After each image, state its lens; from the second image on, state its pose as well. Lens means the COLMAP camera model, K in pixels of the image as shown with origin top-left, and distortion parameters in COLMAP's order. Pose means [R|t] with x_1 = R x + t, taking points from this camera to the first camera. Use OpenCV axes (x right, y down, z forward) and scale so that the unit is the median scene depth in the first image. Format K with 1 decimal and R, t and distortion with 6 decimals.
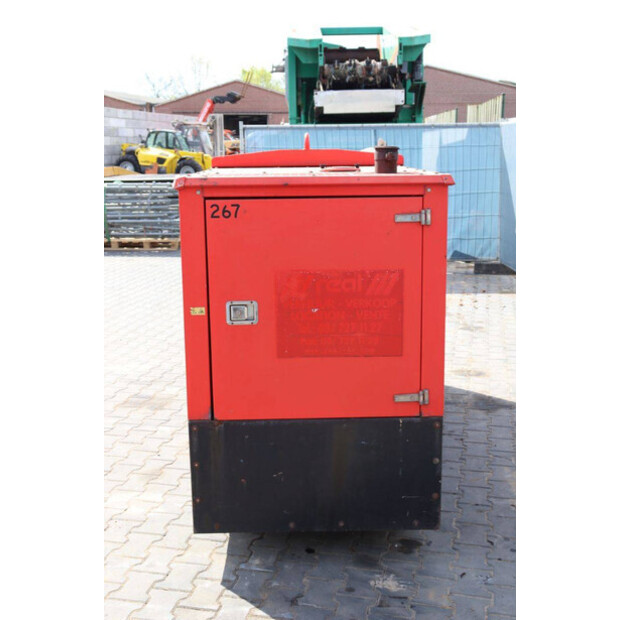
lens RADIAL K [[792.0, 0, 305.5], [0, 792.0, 307.4], [0, 0, 1]] dist [0.036278, 0.000000]
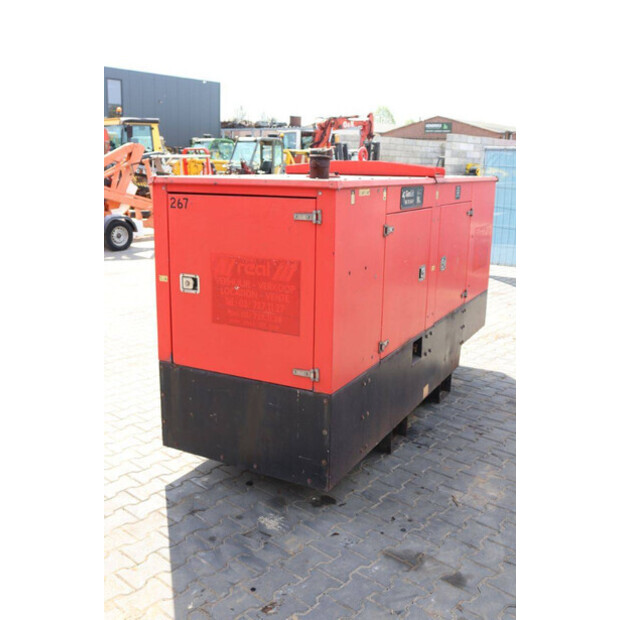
lens RADIAL K [[642.9, 0, 306.2], [0, 642.9, 309.8], [0, 0, 1]] dist [-0.066454, 0.000000]
pose [[0.868864, 0.130549, -0.477528, 0.568955], [-0.120687, 0.991357, 0.051432, -0.026272], [0.480115, 0.012944, 0.877110, 0.178253]]
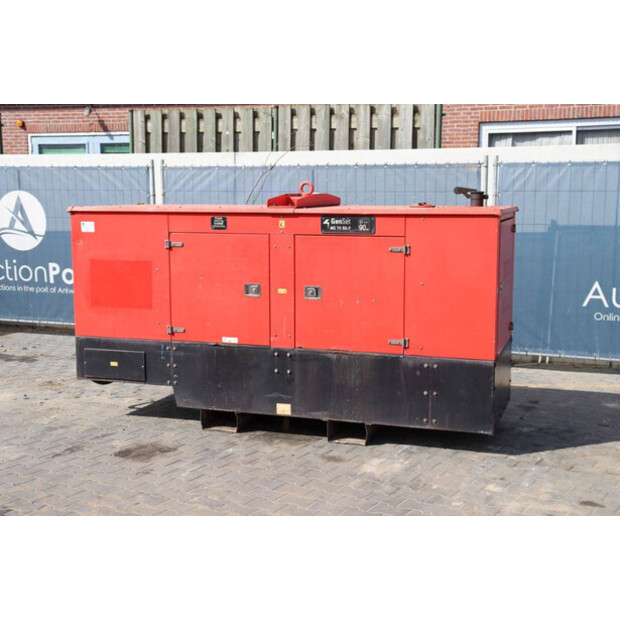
lens RADIAL K [[880.0, 0, 315.2], [0, 880.0, 311.1], [0, 0, 1]] dist [0.095289, 0.000000]
pose [[0.327862, -0.120768, 0.936975, -1.923916], [0.184847, 0.980826, 0.061739, -0.132609], [-0.926465, 0.152955, 0.343899, 0.710235]]
